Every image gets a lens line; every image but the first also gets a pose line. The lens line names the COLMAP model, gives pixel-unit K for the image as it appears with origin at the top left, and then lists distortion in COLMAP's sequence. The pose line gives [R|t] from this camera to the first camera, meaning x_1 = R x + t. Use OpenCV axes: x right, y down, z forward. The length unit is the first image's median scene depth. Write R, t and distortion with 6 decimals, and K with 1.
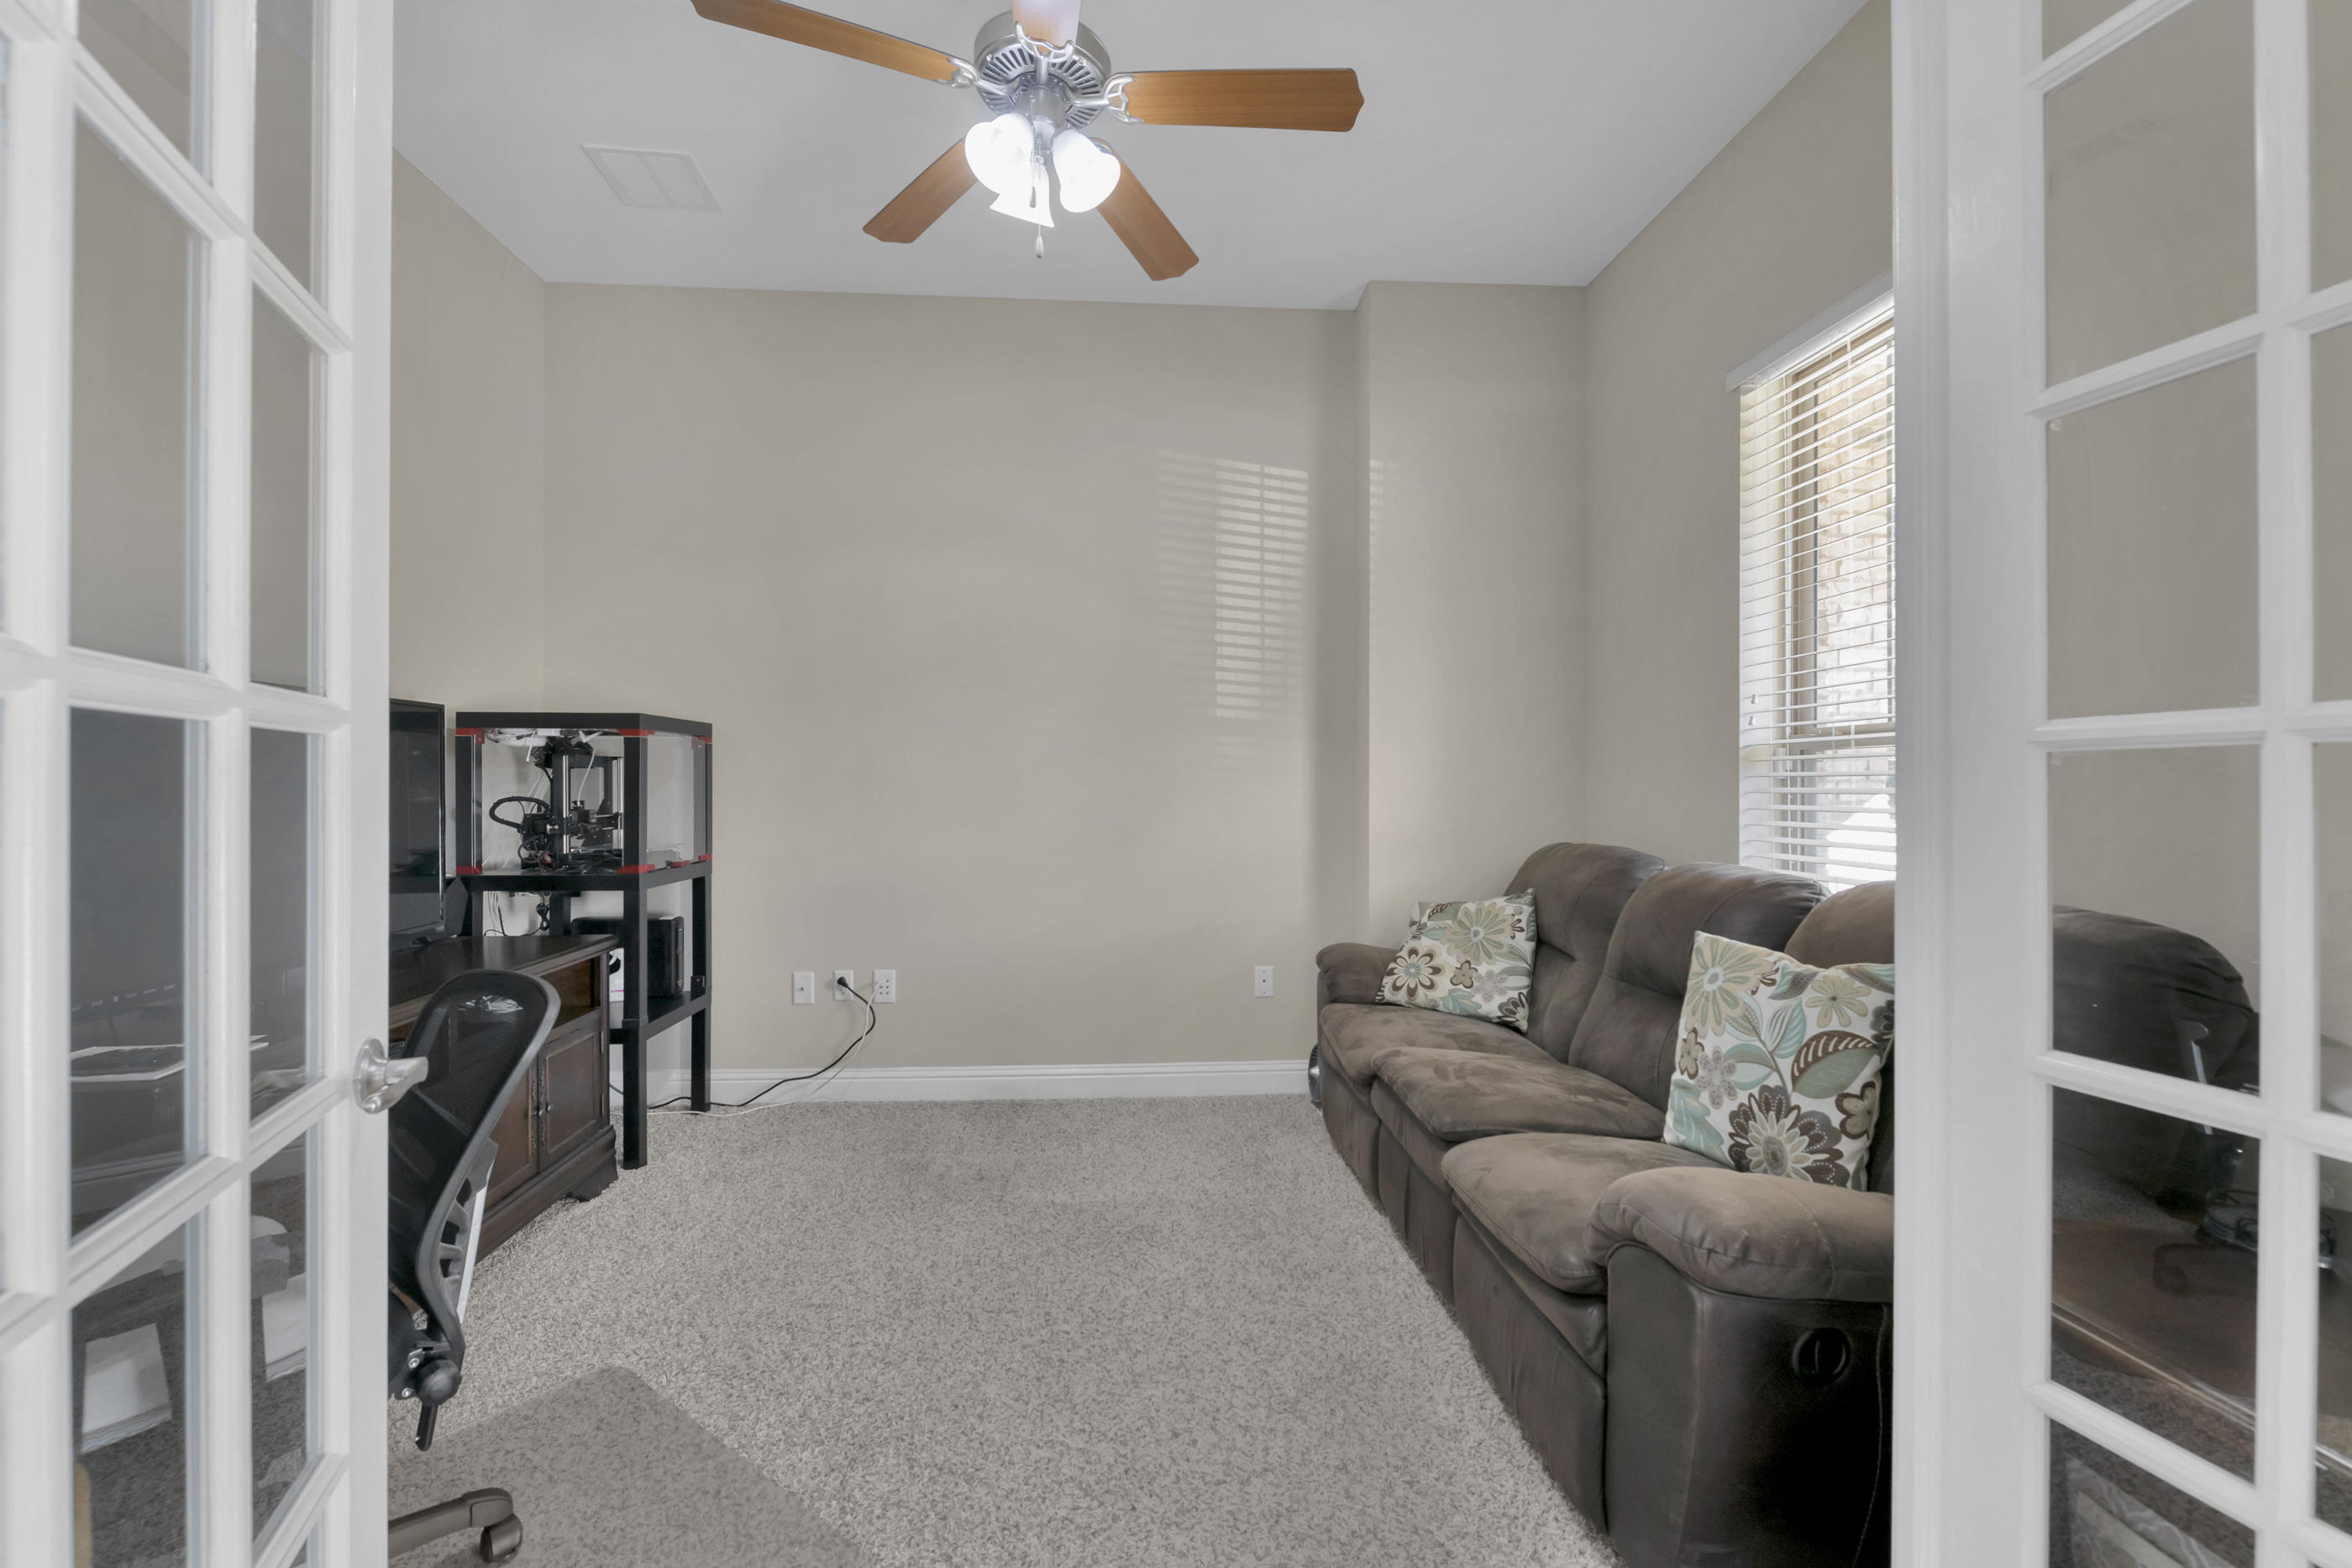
lens RADIAL K [[958.5, 0, 1184.3], [0, 958.5, 779.1], [0, 0, 1]] dist [-0.006685, -0.003751]
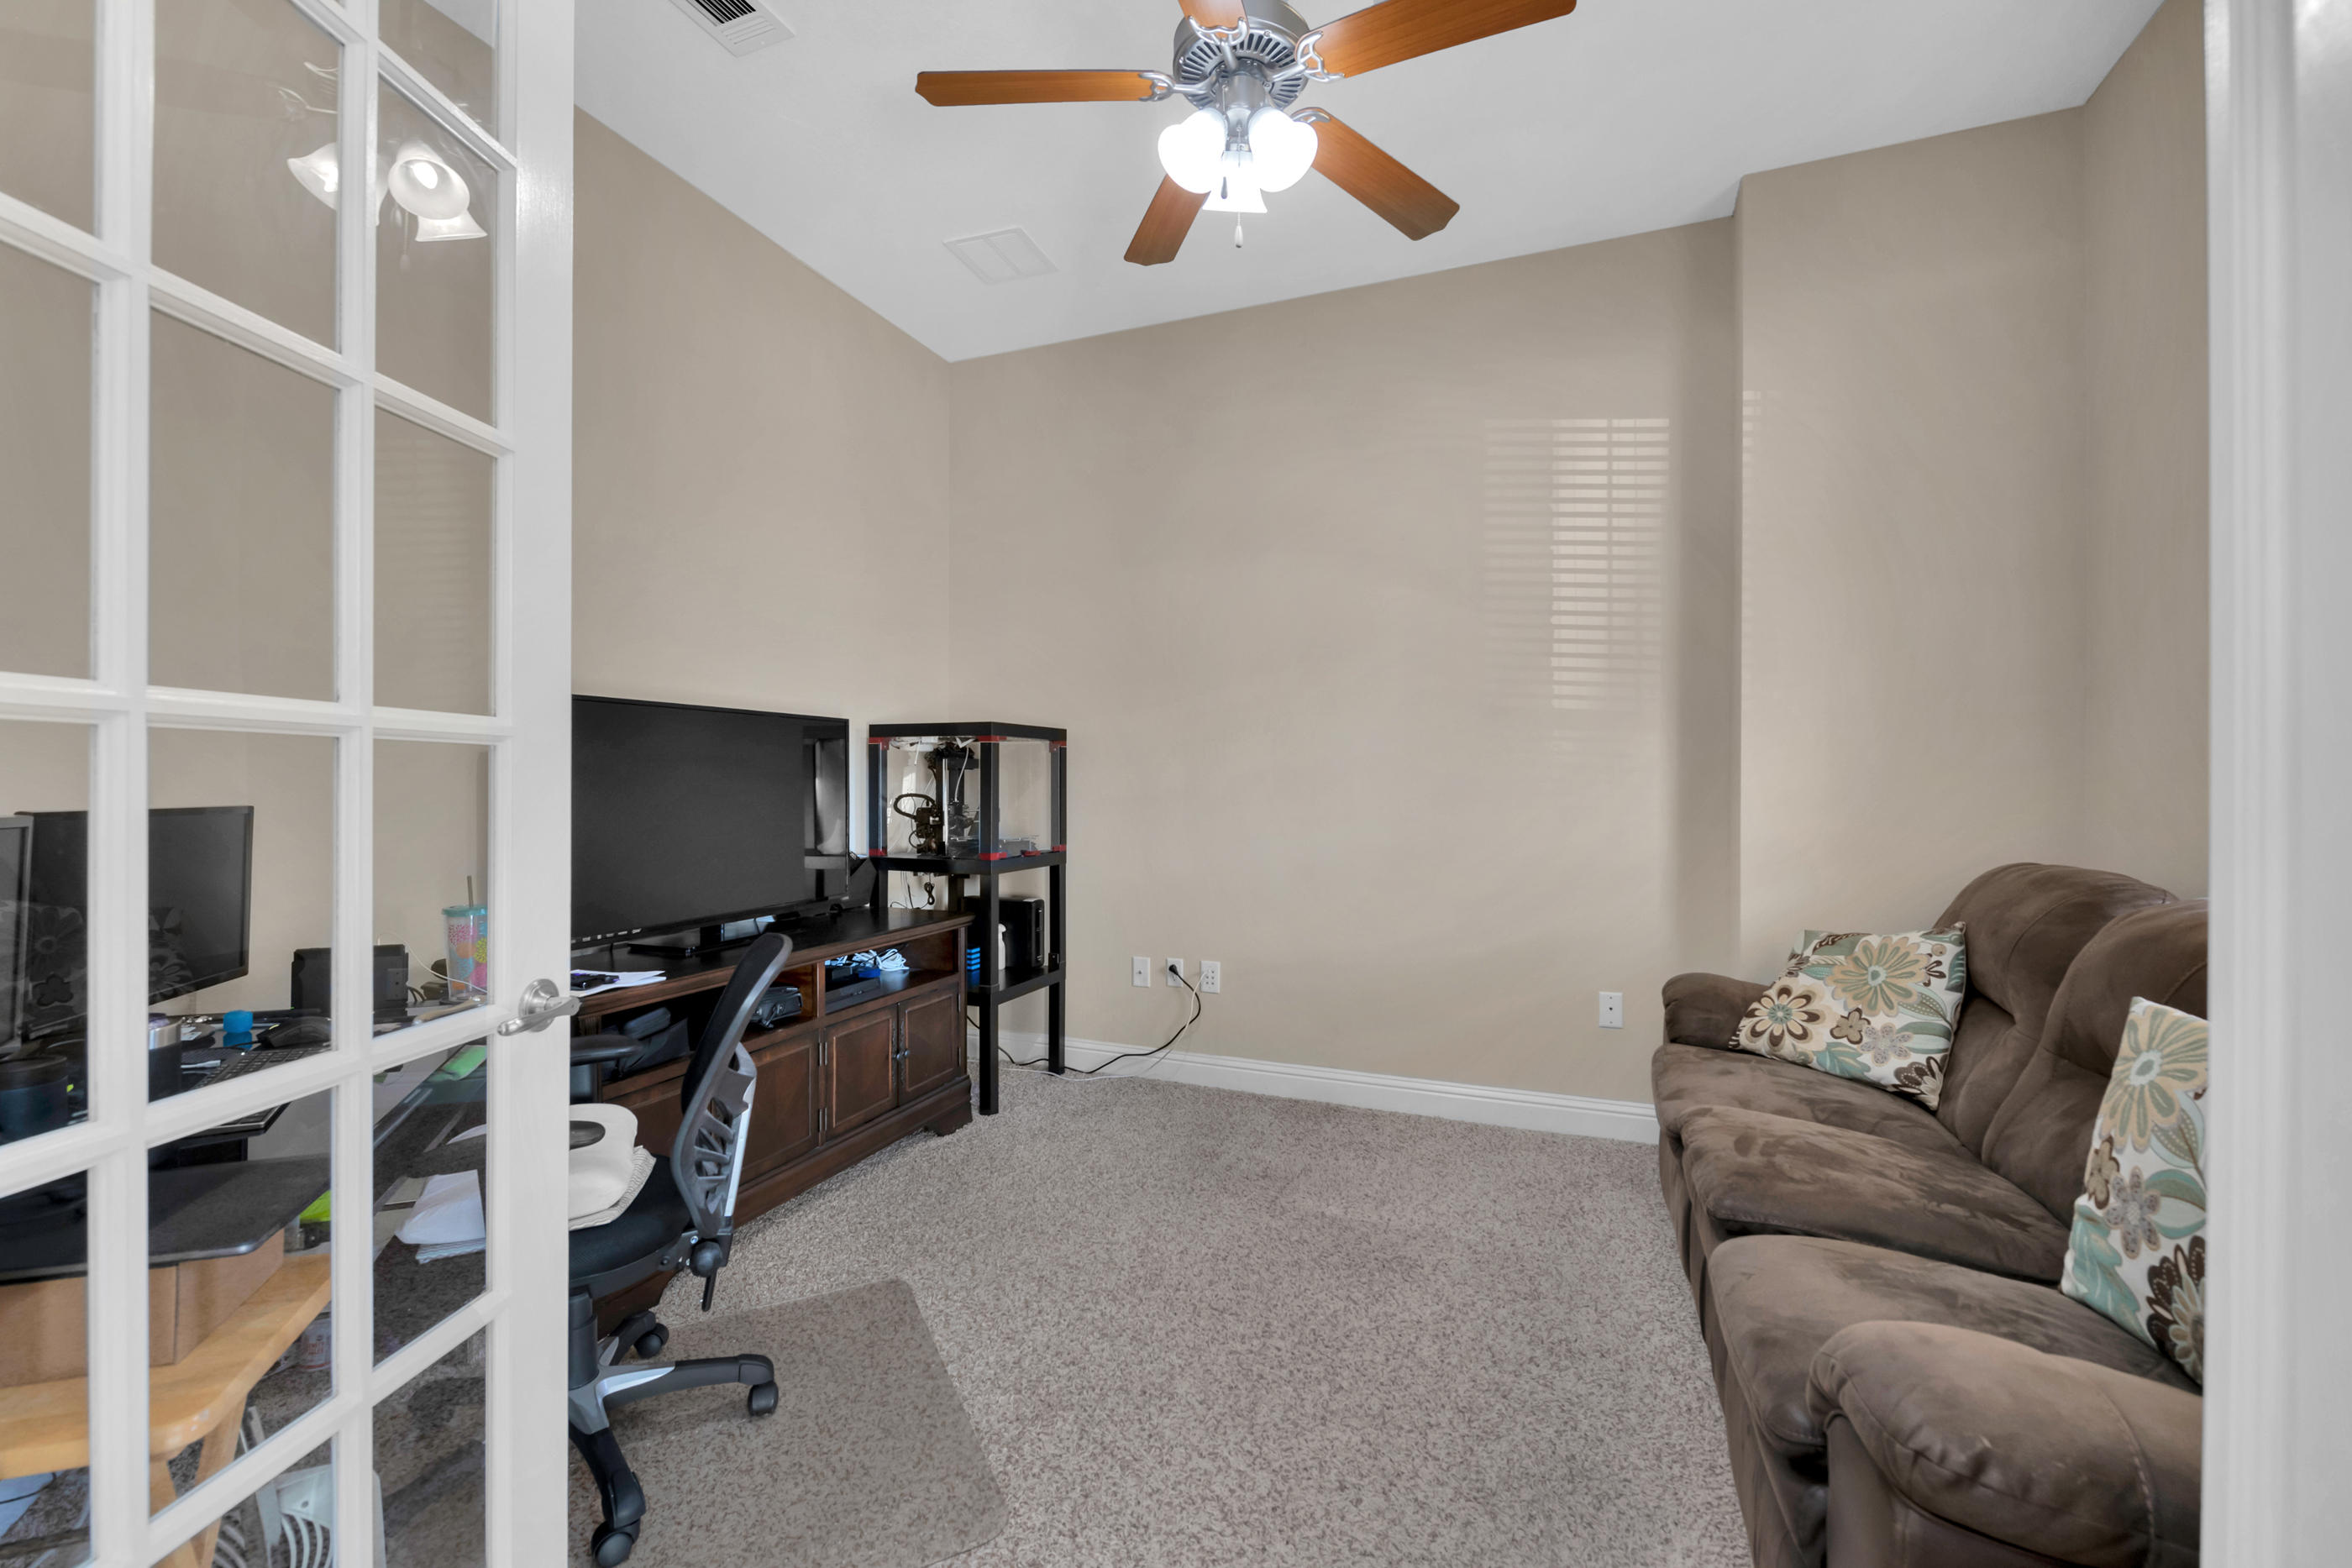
lens RADIAL K [[958.5, 0, 1167.4], [0, 958.5, 778.2], [0, 0, 1]] dist [-0.006685, -0.003751]
pose [[0.901401, -0.001061, -0.432984, 0.150735], [0.000988, 0.999999, -0.000394, 0.000353], [0.432985, -0.000072, 0.901401, 0.059924]]
